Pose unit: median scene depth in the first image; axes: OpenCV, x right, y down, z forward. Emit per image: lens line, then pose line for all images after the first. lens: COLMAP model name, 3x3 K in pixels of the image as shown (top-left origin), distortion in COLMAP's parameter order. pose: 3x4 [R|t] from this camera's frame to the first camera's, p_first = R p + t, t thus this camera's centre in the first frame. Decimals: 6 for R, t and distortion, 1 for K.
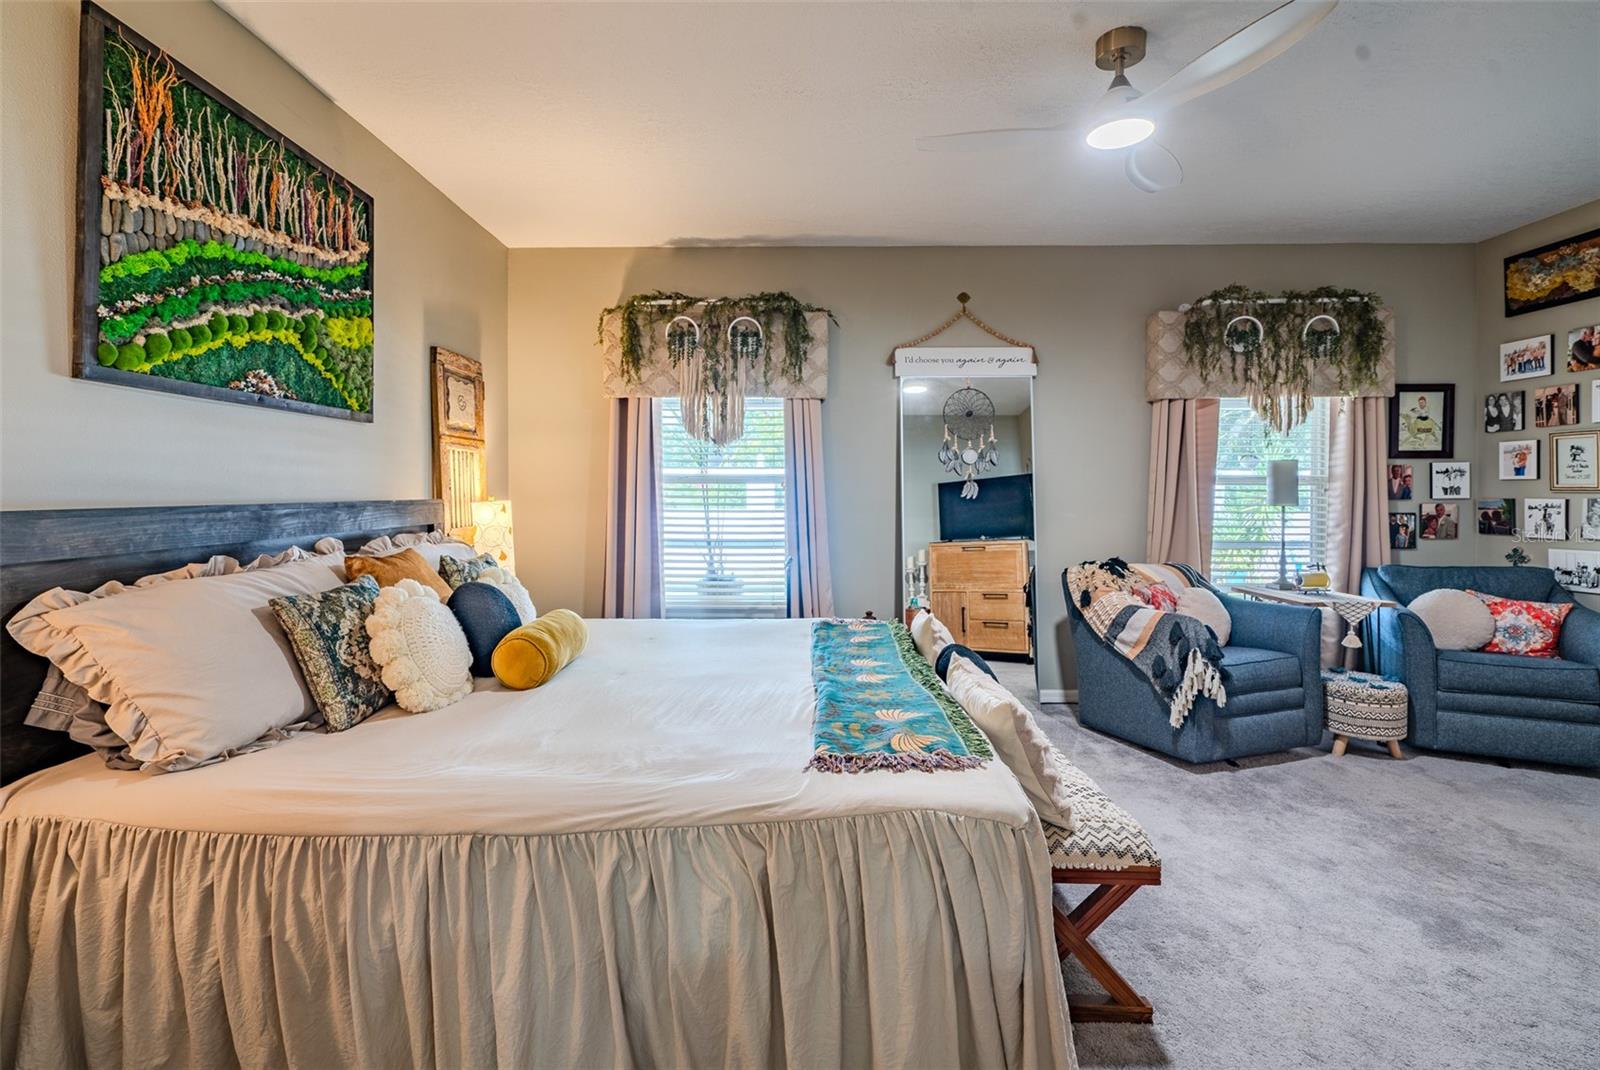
lens RADIAL K [[743.9, 0, 794.2], [0, 743.9, 486.2], [0, 0, 1]] dist [0.003380, 0.001022]
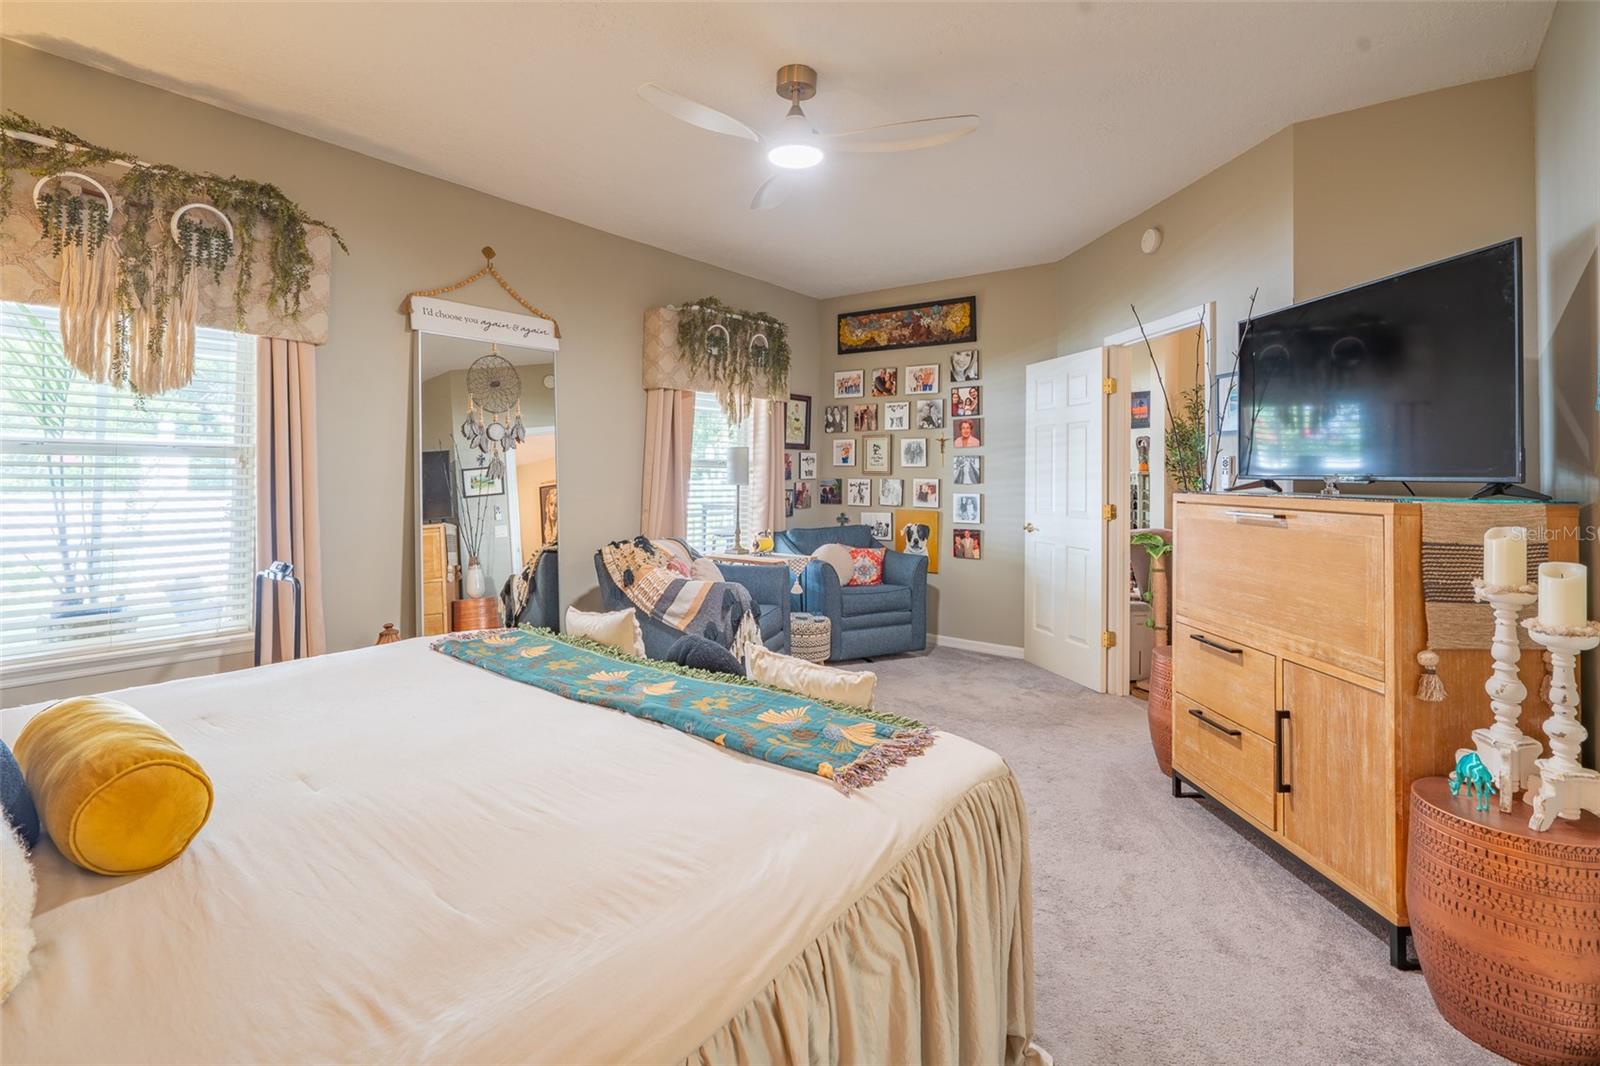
lens RADIAL K [[746.2, 0, 799.3], [0, 746.2, 447.6], [0, 0, 1]] dist [0.001752, 0.000676]
pose [[0.616664, 0.032342, 0.786562, -0.254224], [-0.013436, 0.999443, -0.030561, 0.001168], [-0.787112, 0.008278, 0.616755, 0.176191]]
